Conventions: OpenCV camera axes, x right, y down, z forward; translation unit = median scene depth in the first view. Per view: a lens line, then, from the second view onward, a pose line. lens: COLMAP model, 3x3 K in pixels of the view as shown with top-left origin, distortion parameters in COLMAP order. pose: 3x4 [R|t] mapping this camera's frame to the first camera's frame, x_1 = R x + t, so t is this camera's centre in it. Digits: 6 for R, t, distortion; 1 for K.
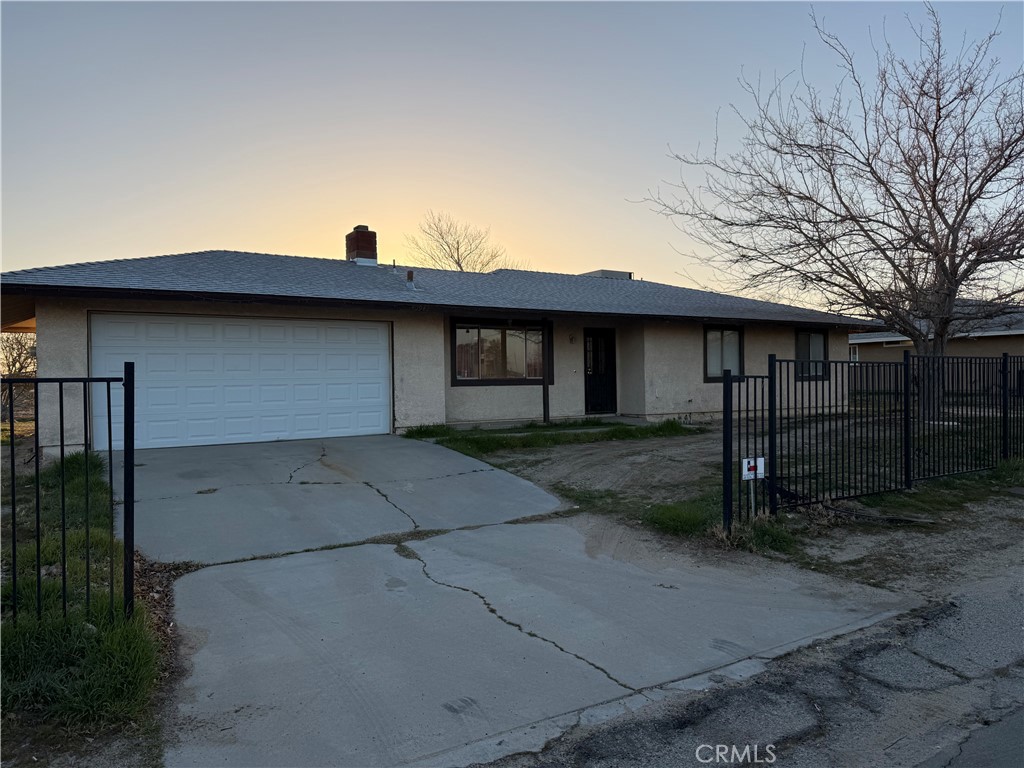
lens RADIAL K [[715.5, 0, 508.9], [0, 715.5, 374.7], [0, 0, 1]] dist [0.033460, -0.041659]
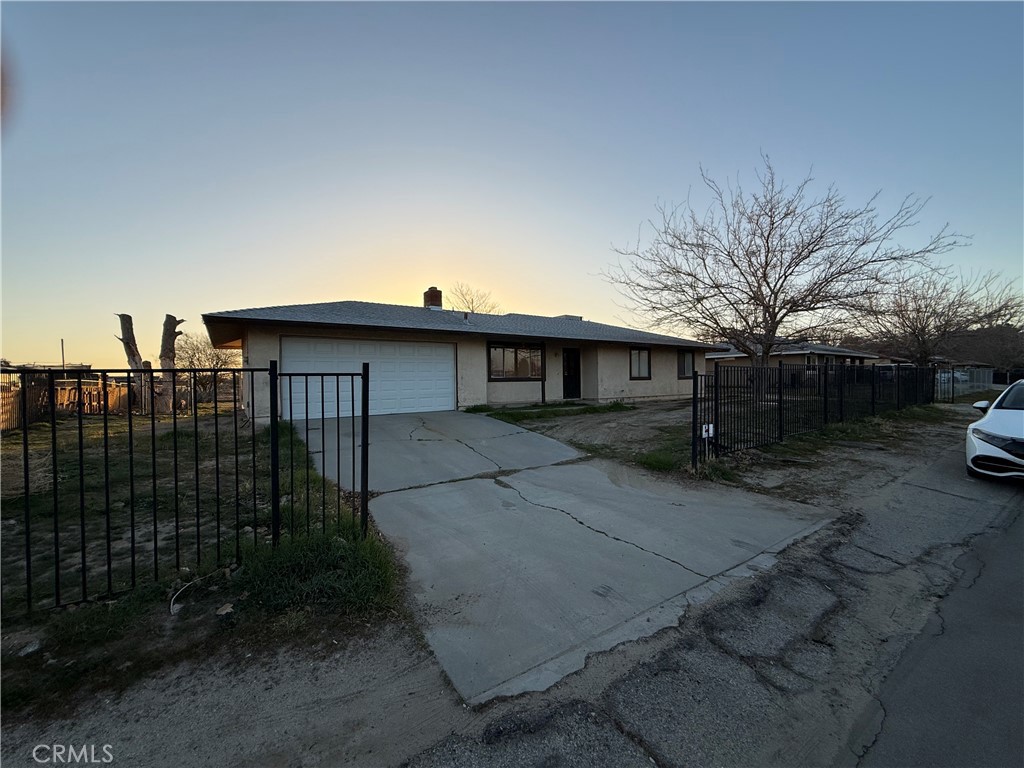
lens RADIAL K [[405.7, 0, 510.2], [0, 405.7, 378.0], [0, 0, 1]] dist [-0.000568, 0.000357]
pose [[0.999121, 0.002583, 0.041850, -0.131989], [-0.002757, 0.999988, 0.004105, 0.005192], [-0.041839, -0.004217, 0.999115, 0.073086]]
